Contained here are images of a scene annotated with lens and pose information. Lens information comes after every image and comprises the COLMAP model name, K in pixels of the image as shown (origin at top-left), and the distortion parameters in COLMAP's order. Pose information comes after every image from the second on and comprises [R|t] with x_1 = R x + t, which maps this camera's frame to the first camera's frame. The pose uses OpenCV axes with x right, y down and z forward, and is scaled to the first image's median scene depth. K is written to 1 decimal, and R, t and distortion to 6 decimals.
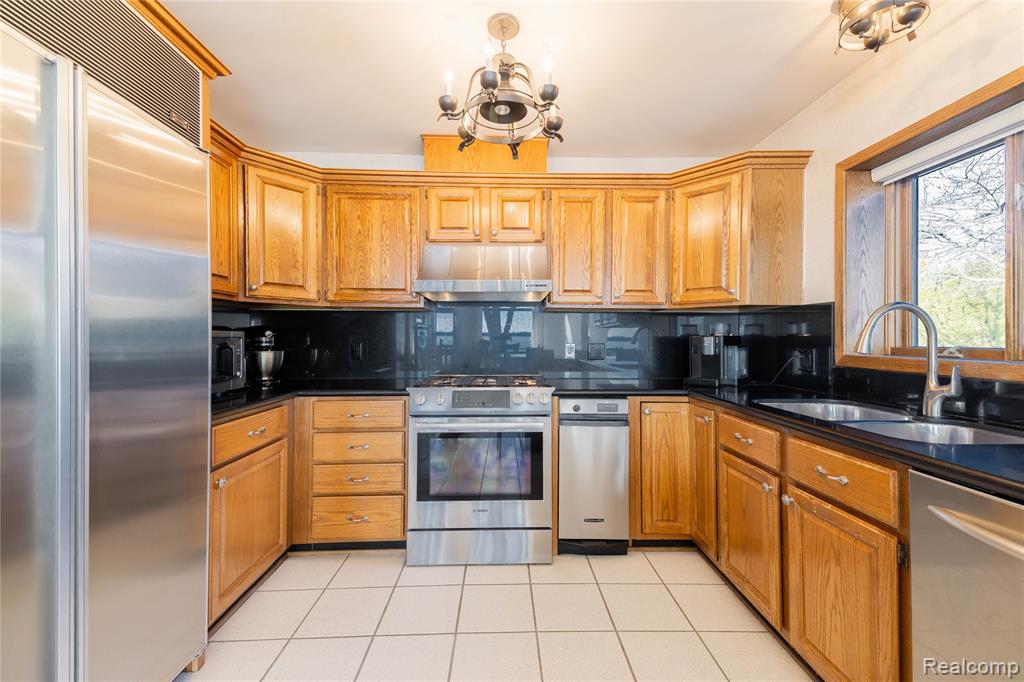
lens RADIAL K [[415.1, 0, 513.4], [0, 415.1, 338.4], [0, 0, 1]] dist [0.055315, -0.021416]
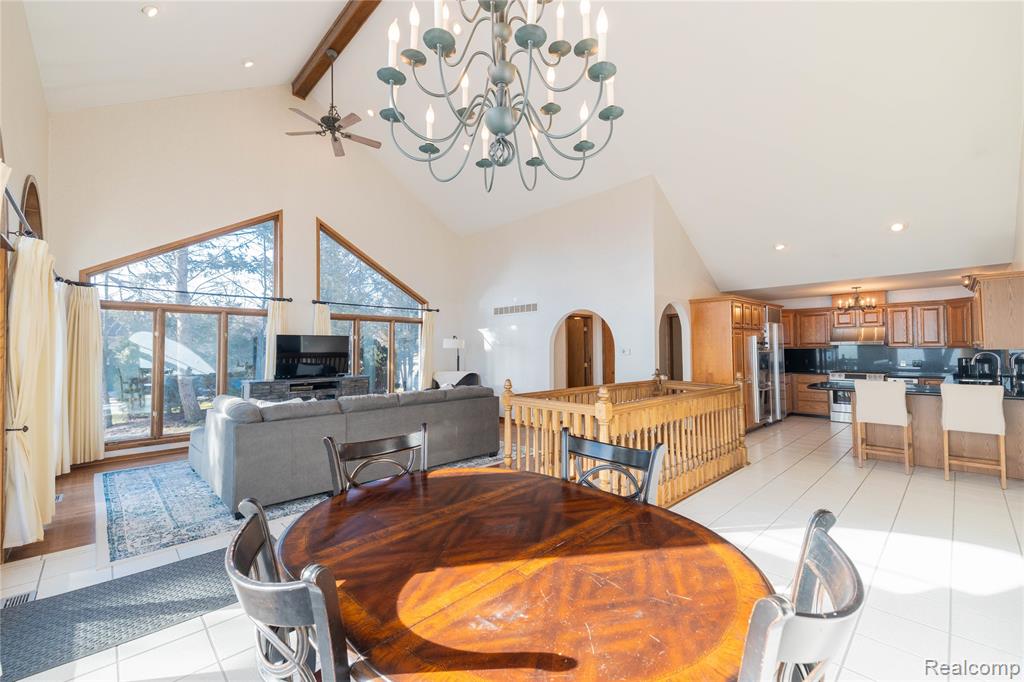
lens RADIAL K [[415.1, 0, 513.4], [0, 415.1, 338.4], [0, 0, 1]] dist [0.055315, -0.021416]
pose [[0.671205, -0.027131, -0.740775, 0.620966], [0.006286, 0.999502, -0.030911, -0.075696], [0.741245, 0.016091, 0.671042, -3.349470]]
